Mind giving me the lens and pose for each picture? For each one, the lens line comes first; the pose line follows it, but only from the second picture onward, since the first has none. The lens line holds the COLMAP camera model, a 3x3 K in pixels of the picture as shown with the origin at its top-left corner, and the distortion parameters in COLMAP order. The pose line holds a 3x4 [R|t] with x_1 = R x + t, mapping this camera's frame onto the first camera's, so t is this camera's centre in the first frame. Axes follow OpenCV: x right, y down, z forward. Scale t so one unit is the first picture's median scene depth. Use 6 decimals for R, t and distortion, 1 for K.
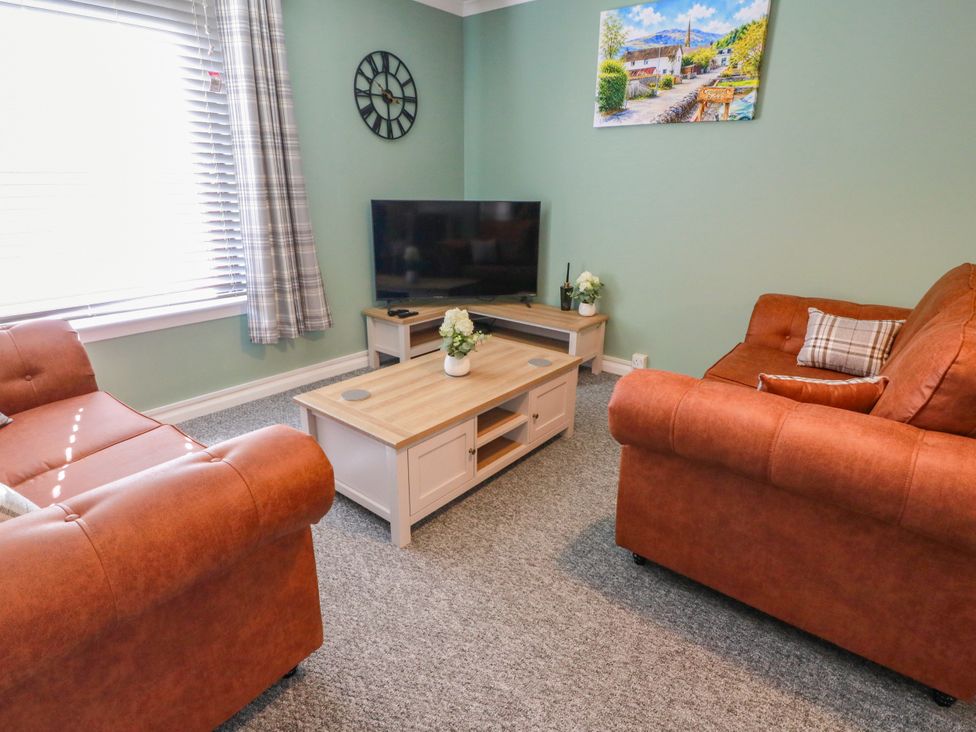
lens RADIAL K [[532.6, 0, 493.8], [0, 532.6, 362.9], [0, 0, 1]] dist [0.001327, 0.000637]
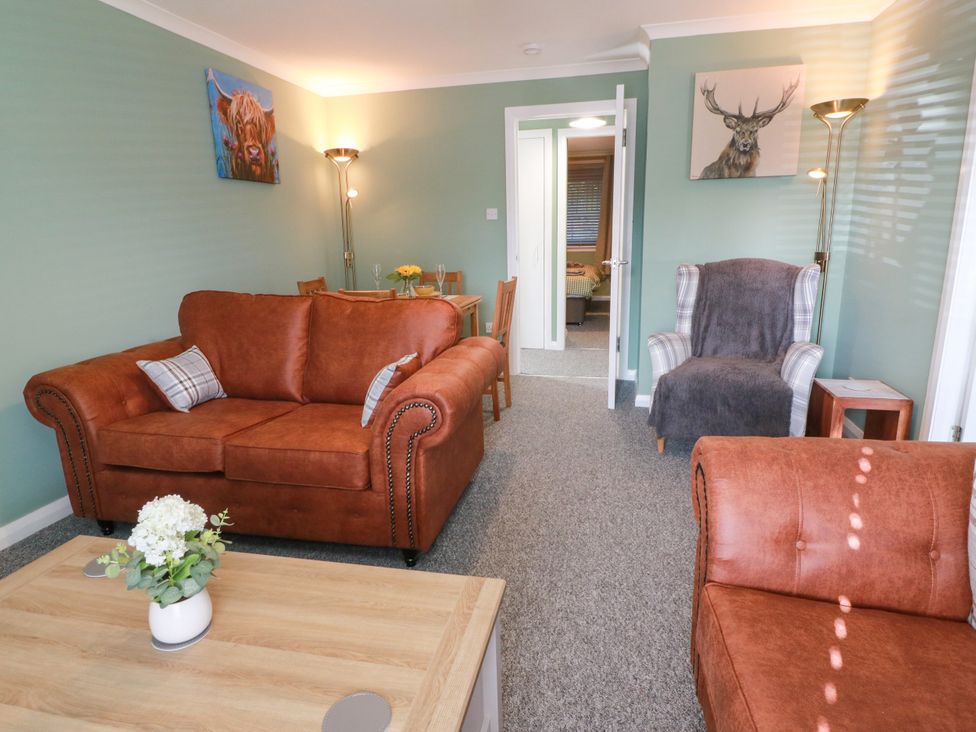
lens RADIAL K [[532.6, 0, 493.8], [0, 532.6, 362.9], [0, 0, 1]] dist [0.001327, 0.000637]
pose [[-0.428226, -0.212344, 0.878369, -0.723530], [0.302124, 0.882426, 0.360617, -0.359635], [-0.851671, 0.419802, -0.313724, 1.092237]]
